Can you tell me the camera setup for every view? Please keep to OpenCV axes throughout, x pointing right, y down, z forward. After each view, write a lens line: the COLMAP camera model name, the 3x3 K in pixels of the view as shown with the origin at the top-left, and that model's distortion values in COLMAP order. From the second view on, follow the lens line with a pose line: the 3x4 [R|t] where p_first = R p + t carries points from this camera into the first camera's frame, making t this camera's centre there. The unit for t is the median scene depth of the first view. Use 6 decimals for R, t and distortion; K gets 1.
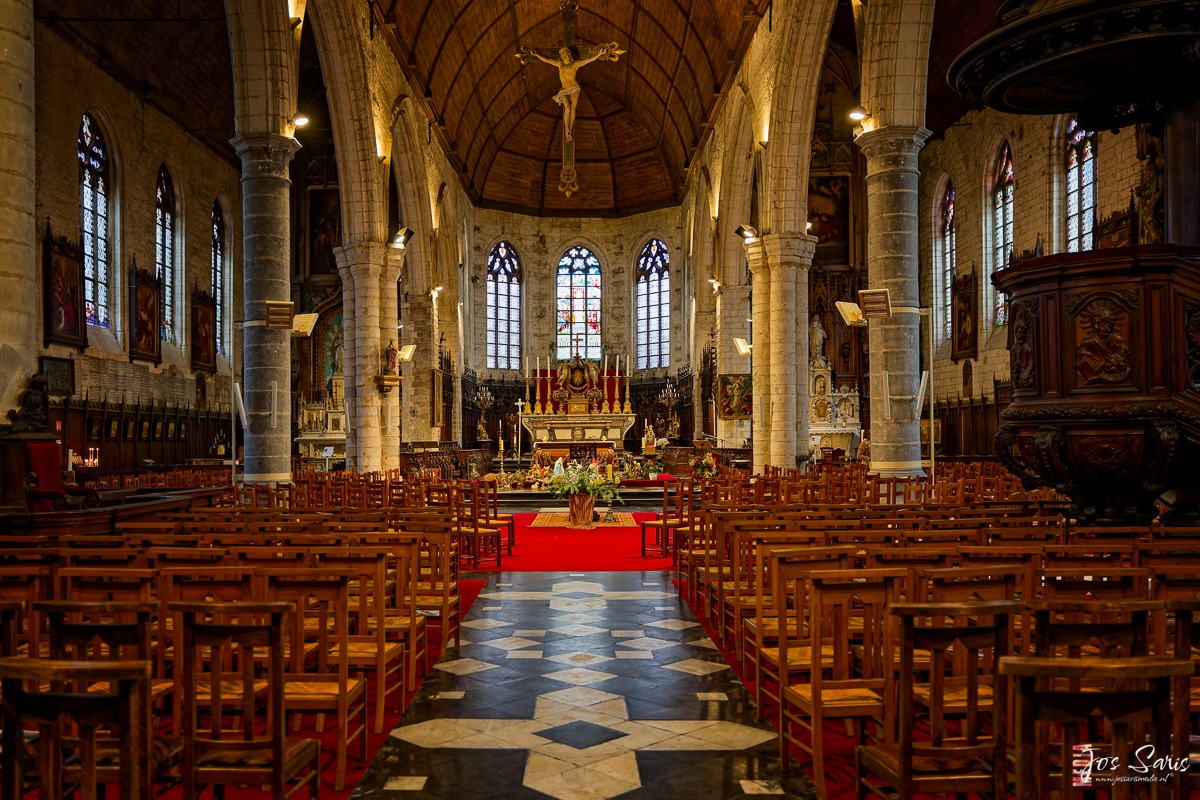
lens RADIAL K [[982.8, 0, 601.6], [0, 982.8, 406.7], [0, 0, 1]] dist [-0.010064, 0.028886]
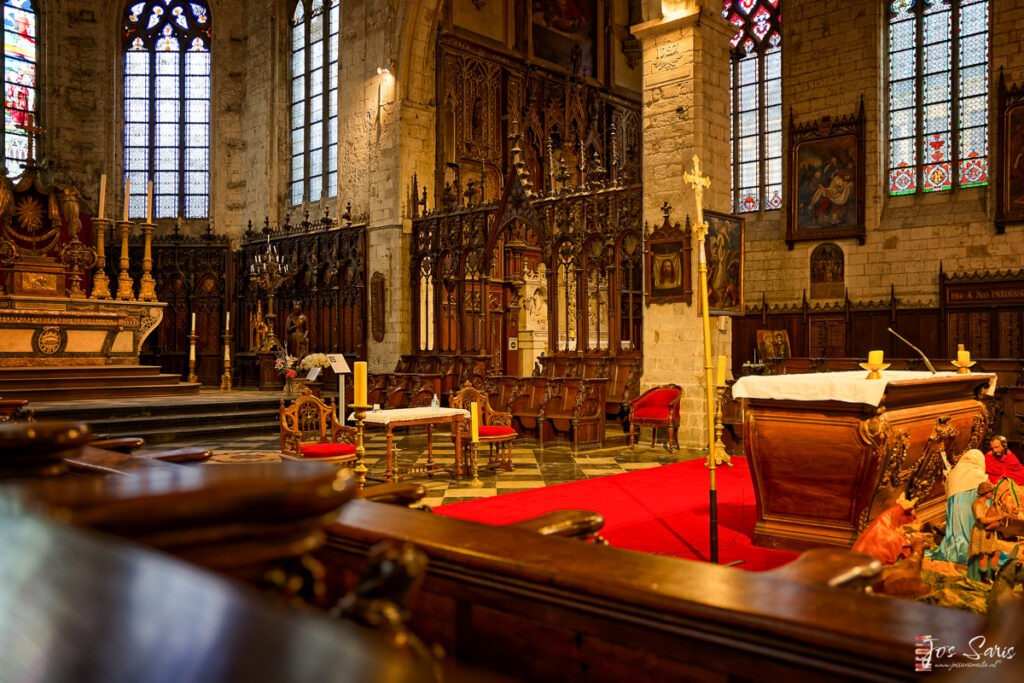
lens RADIAL K [[838.7, 0, 519.3], [0, 838.7, 347.9], [0, 0, 1]] dist [-0.010064, 0.028886]
pose [[0.689814, 0.012456, 0.723879, -0.139748], [-0.033663, 0.999322, 0.014883, 0.016969], [-0.723203, -0.034635, 0.689766, 0.551102]]
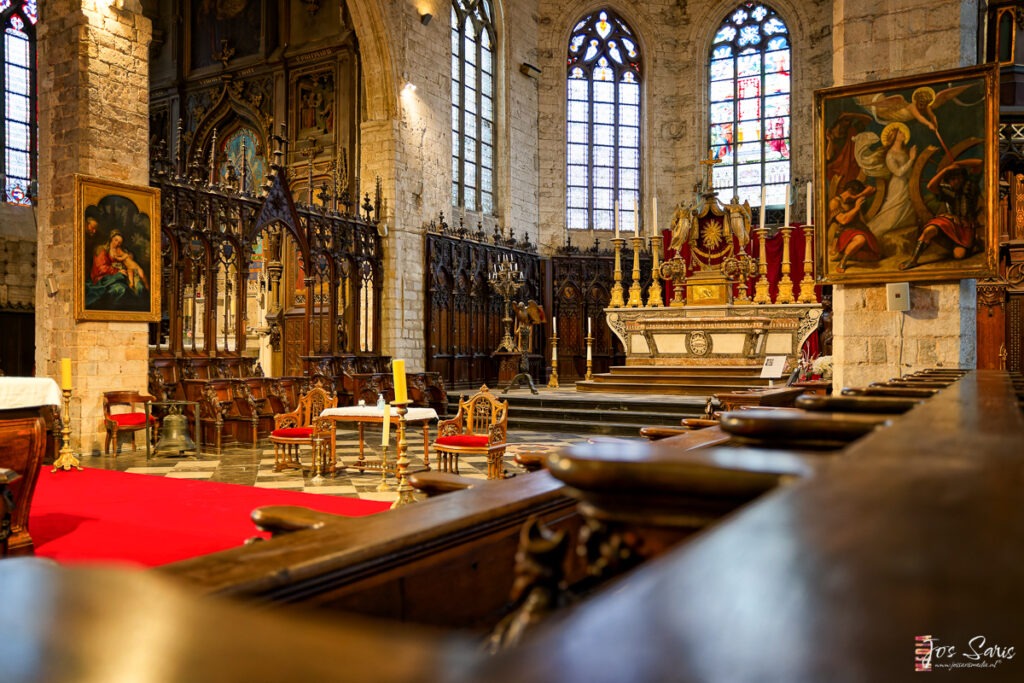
lens RADIAL K [[838.7, 0, 538.6], [0, 838.7, 335.2], [0, 0, 1]] dist [-0.010064, 0.028886]
pose [[0.870257, 0.002695, -0.492591, 0.109264], [0.007007, 0.999816, 0.017849, 0.014118], [0.492548, -0.018985, 0.870078, 0.544758]]
